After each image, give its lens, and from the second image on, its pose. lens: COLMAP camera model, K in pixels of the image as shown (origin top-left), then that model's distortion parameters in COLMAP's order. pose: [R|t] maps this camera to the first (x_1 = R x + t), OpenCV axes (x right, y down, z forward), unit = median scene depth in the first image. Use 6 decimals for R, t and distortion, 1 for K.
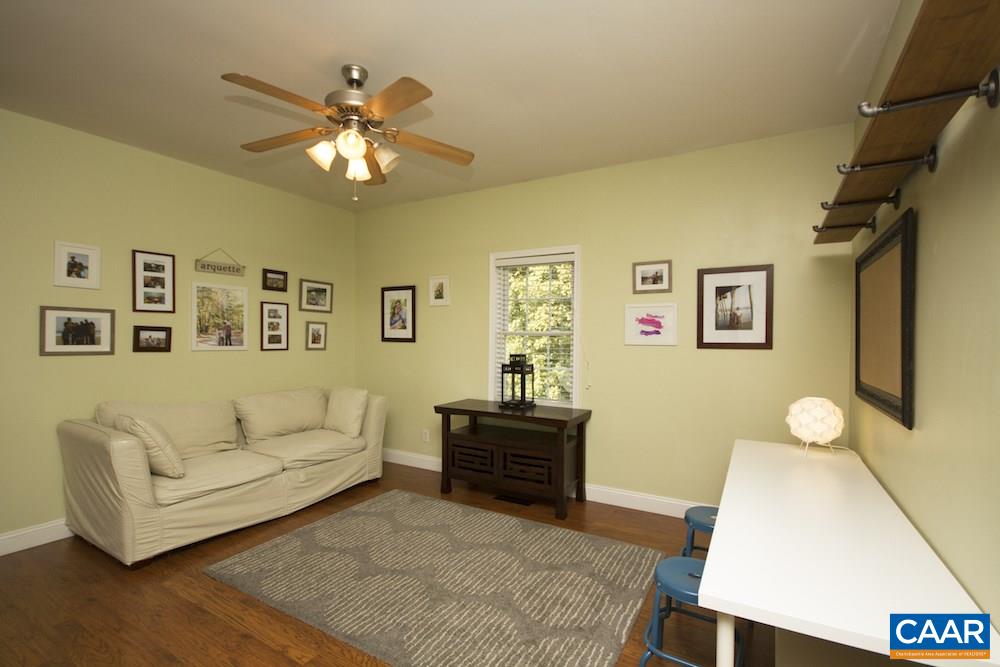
lens RADIAL K [[458.4, 0, 507.6], [0, 458.4, 343.1], [0, 0, 1]] dist [0.001985, -0.006255]
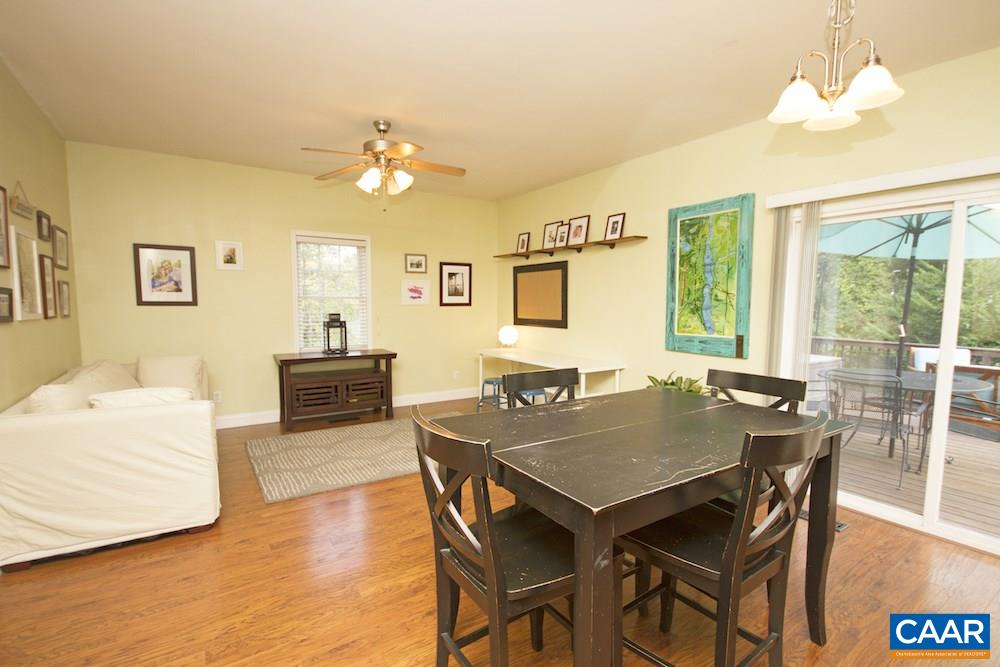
lens RADIAL K [[458.4, 0, 503.4], [0, 458.4, 341.2], [0, 0, 1]] dist [0.001985, -0.006255]
pose [[0.454583, -0.083650, 0.886768, -1.020216], [0.010243, 0.996005, 0.088704, -0.008658], [-0.890645, -0.031240, 0.453624, -0.038260]]
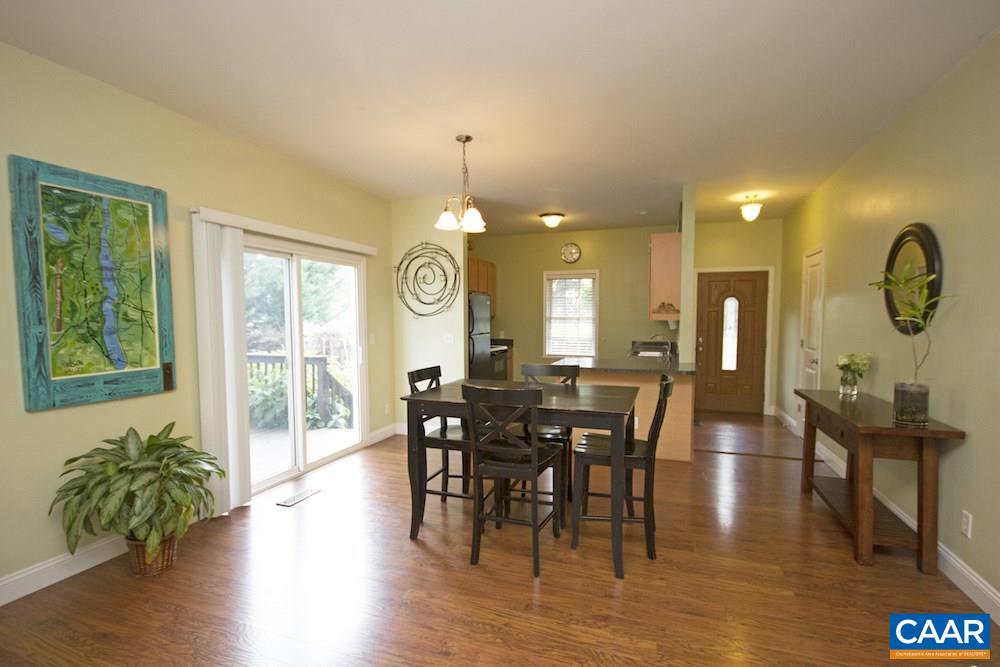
lens RADIAL K [[458.4, 0, 500.7], [0, 458.4, 341.8], [0, 0, 1]] dist [0.001985, -0.006255]
pose [[-0.985795, 0.002101, -0.167940, -0.335774], [-0.009623, 0.997573, 0.068967, -0.026613], [0.167677, 0.069603, -0.983382, 0.860251]]
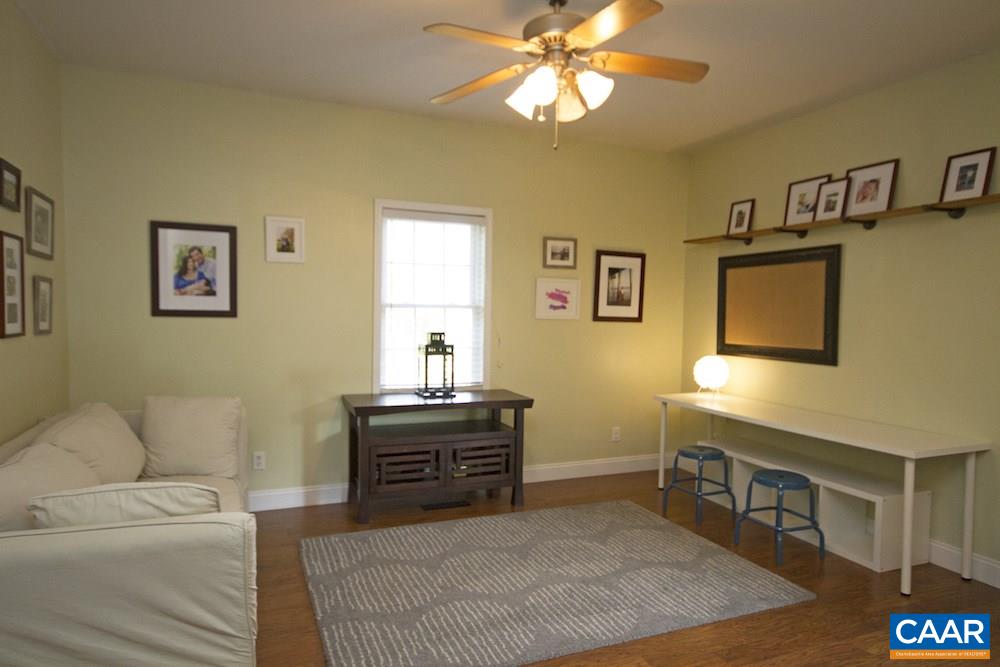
lens RADIAL K [[611.7, 0, 504.7], [0, 611.7, 340.9], [0, 0, 1]] dist [-0.003031, 0.004639]
pose [[0.606617, -0.038156, 0.794078, -0.845055], [0.000094, 0.998851, 0.047924, -0.012849], [-0.794994, -0.028997, 0.605924, 0.261246]]
